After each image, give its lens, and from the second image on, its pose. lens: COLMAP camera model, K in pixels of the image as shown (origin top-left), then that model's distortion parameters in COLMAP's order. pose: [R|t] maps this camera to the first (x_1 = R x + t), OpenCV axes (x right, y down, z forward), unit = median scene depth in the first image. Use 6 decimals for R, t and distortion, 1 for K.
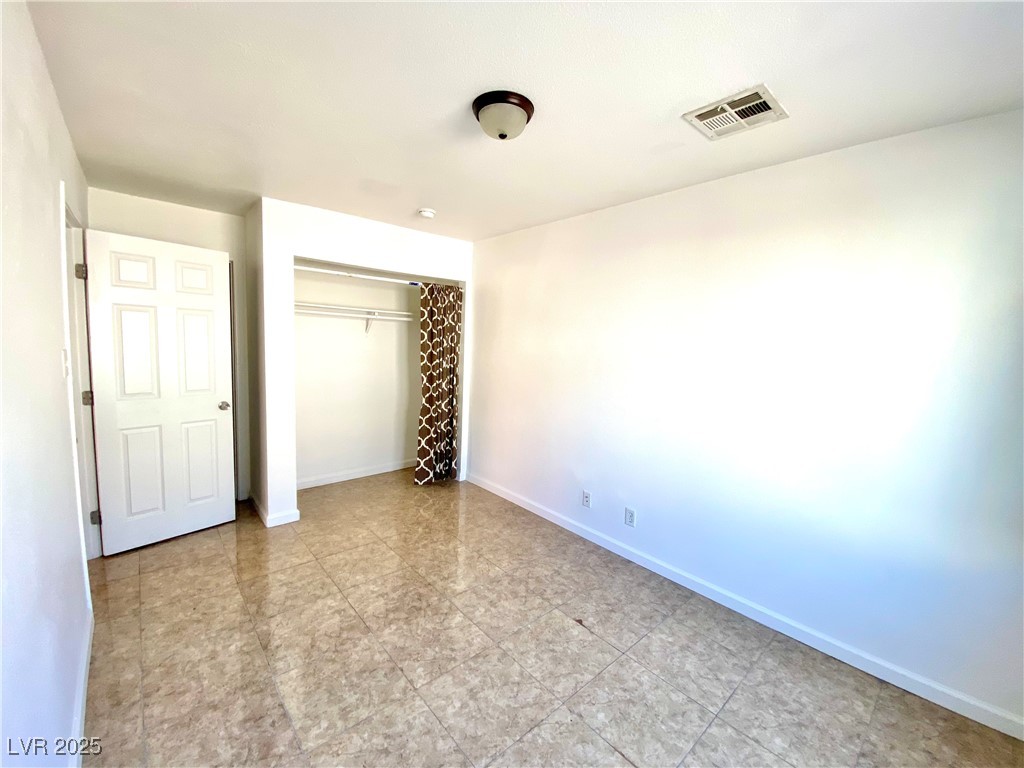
lens RADIAL K [[423.3, 0, 529.9], [0, 423.3, 382.1], [0, 0, 1]] dist [-0.000027, -0.015791]
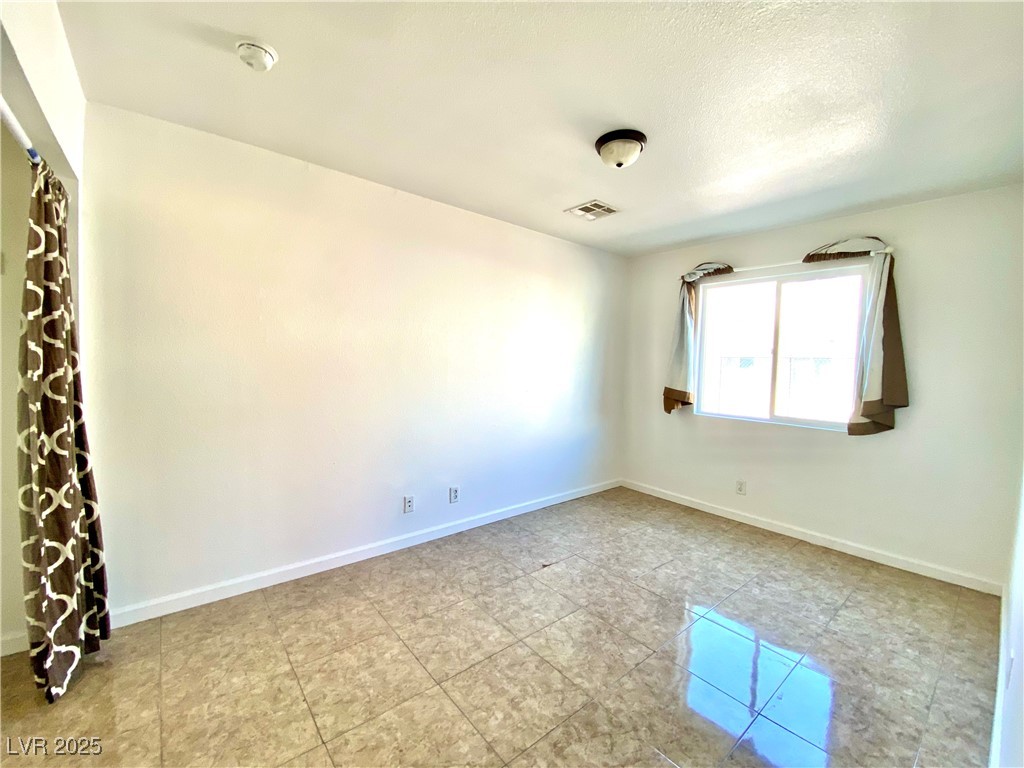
lens RADIAL K [[423.3, 0, 529.9], [0, 423.3, 382.1], [0, 0, 1]] dist [-0.000027, -0.015791]
pose [[0.037585, -0.103353, 0.993934, -0.908843], [0.099930, 0.990040, 0.099170, -0.044914], [-0.994284, 0.095597, 0.047539, 0.870181]]
